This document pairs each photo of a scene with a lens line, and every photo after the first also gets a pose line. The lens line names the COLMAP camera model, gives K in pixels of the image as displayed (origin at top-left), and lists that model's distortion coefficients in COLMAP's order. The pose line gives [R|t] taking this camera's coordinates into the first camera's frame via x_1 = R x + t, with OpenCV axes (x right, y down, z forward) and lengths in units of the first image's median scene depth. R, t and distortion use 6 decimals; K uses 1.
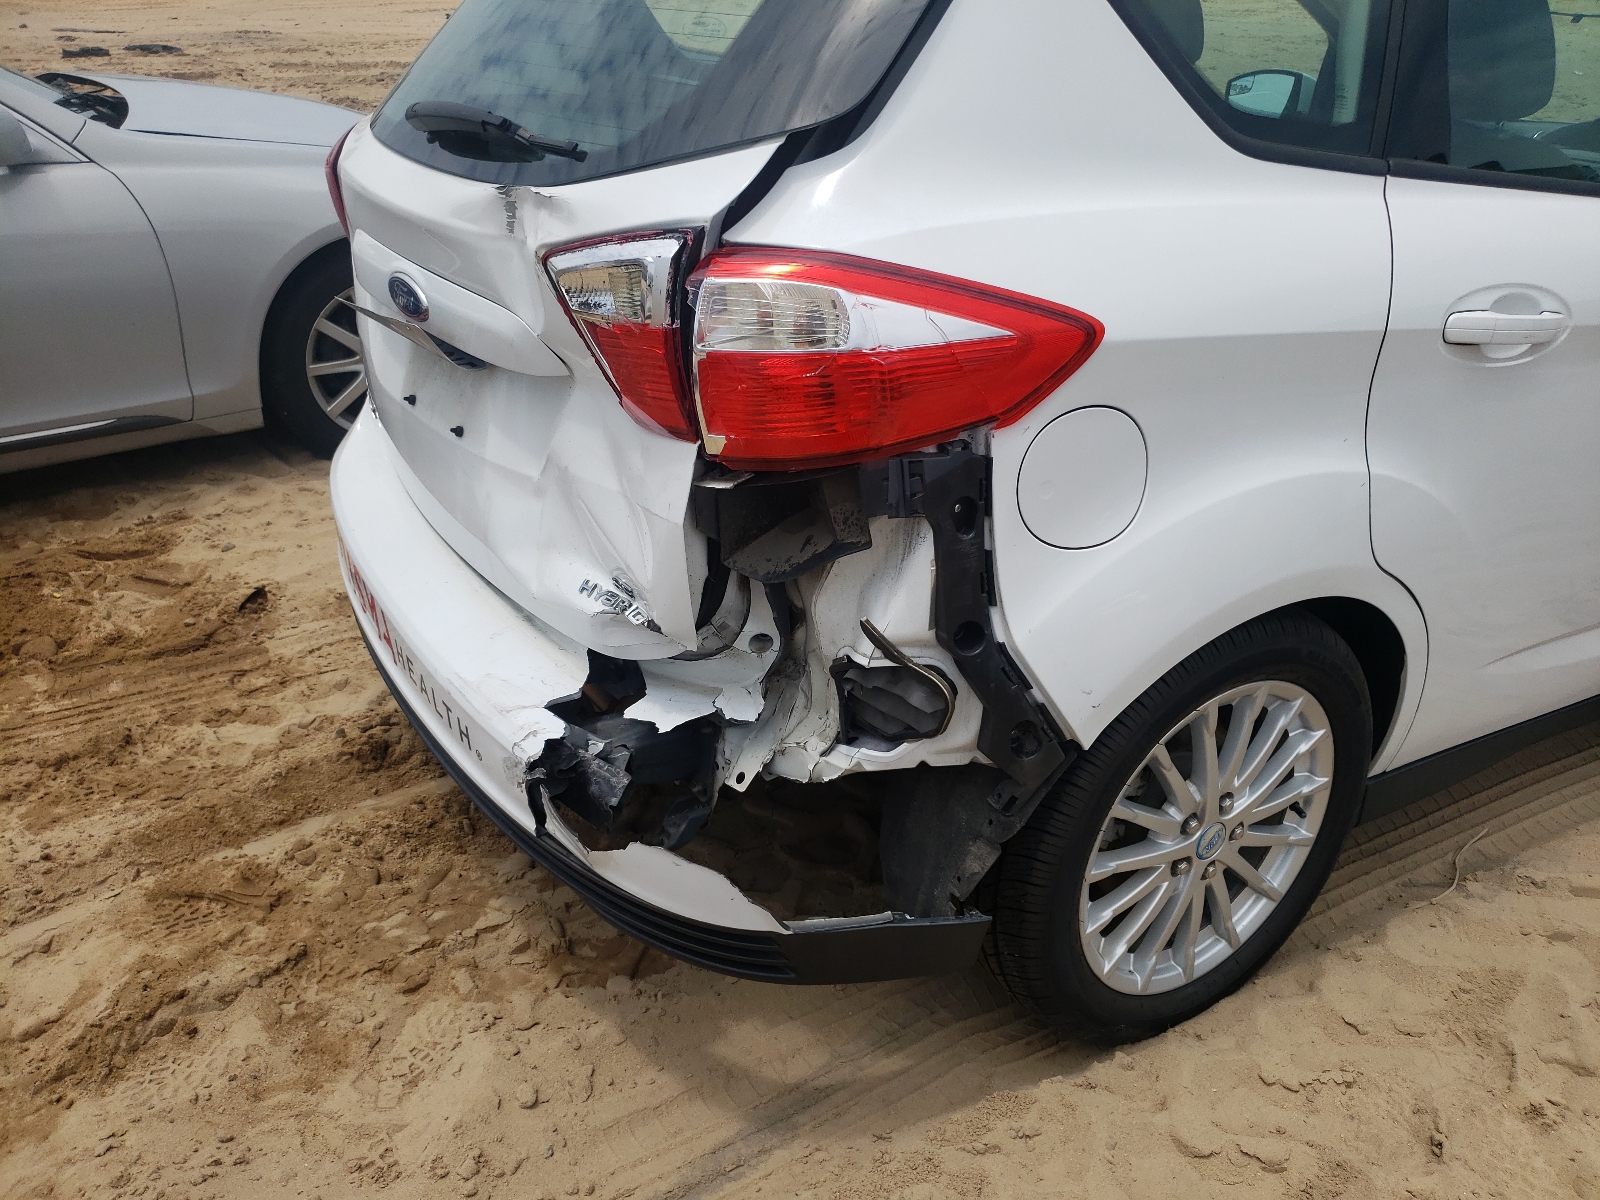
lens RADIAL K [[1255.0, 0, 800.0], [0, 1255.0, 600.0], [0, 0, 1]] dist [0.094911, -0.144138]
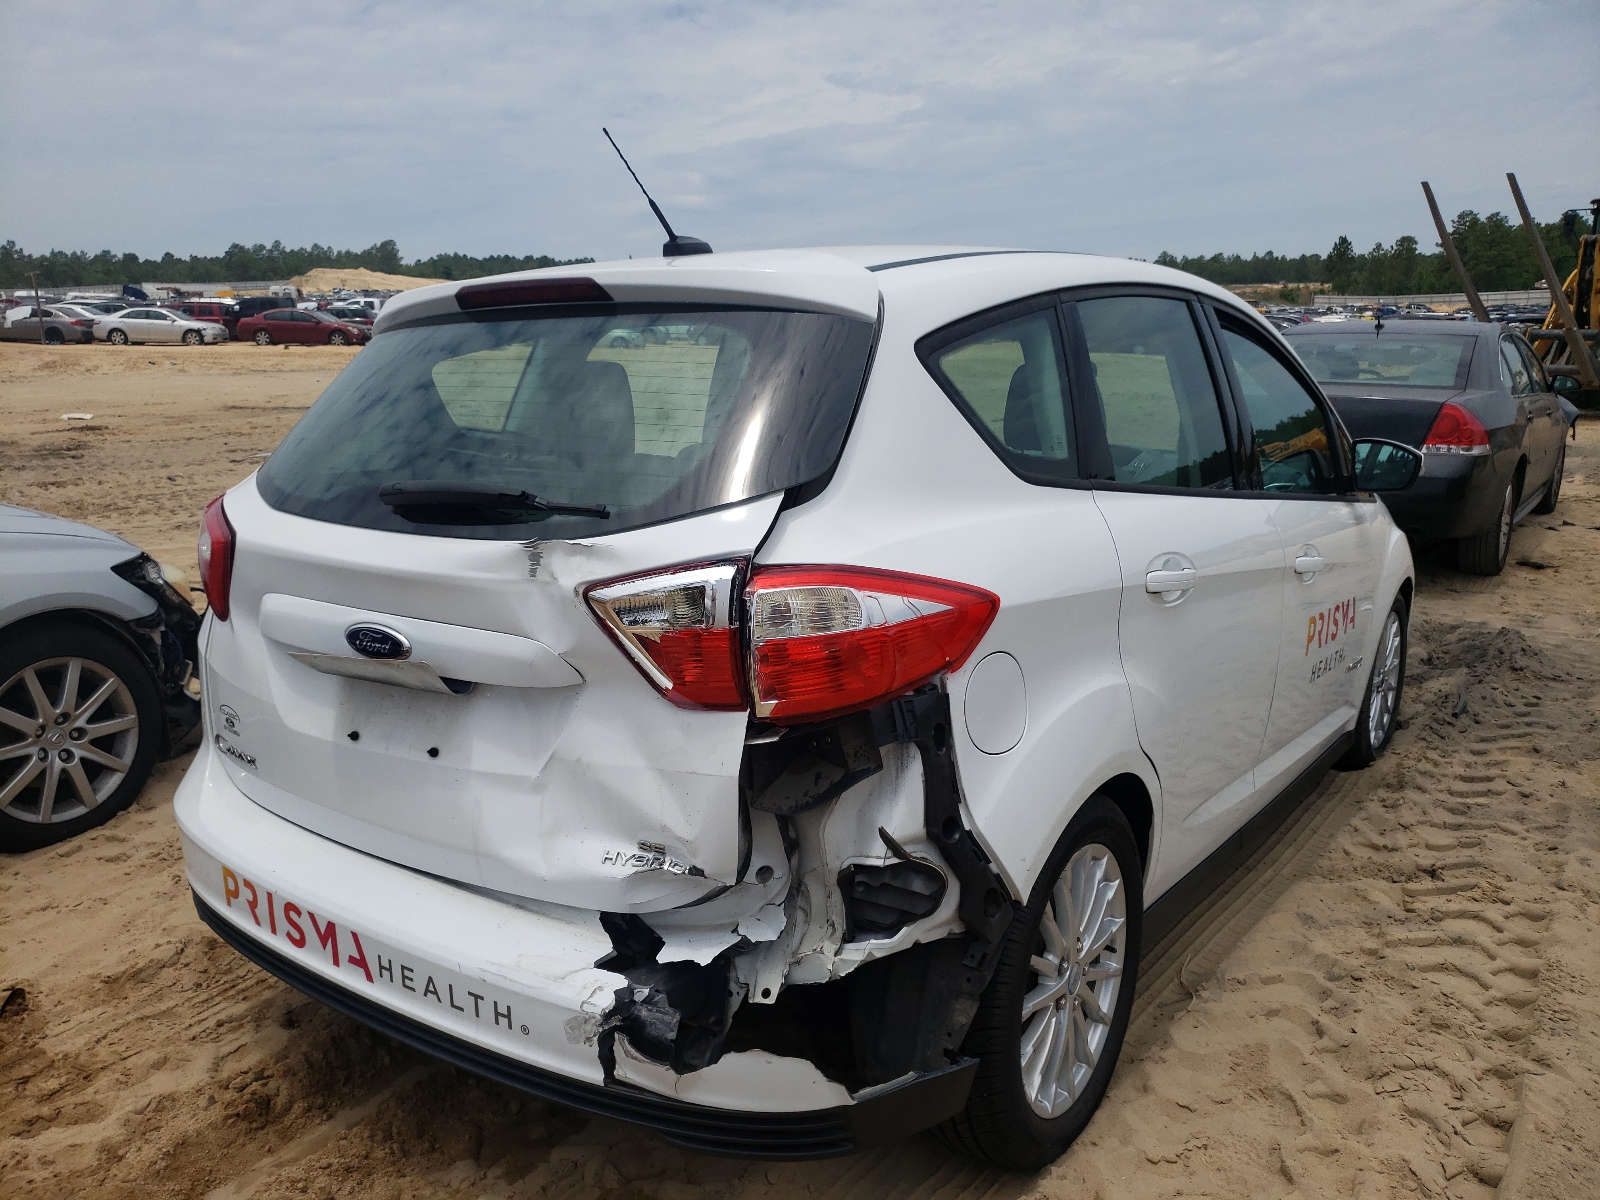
lens RADIAL K [[1223.3, 0, 800.0], [0, 1223.3, 600.0], [0, 0, 1]] dist [0.007556, 0.009848]
pose [[0.922555, -0.097765, 0.373275, -0.421091], [0.187814, 0.958818, -0.213061, 0.037527], [-0.337072, 0.266666, 0.902924, -0.166636]]
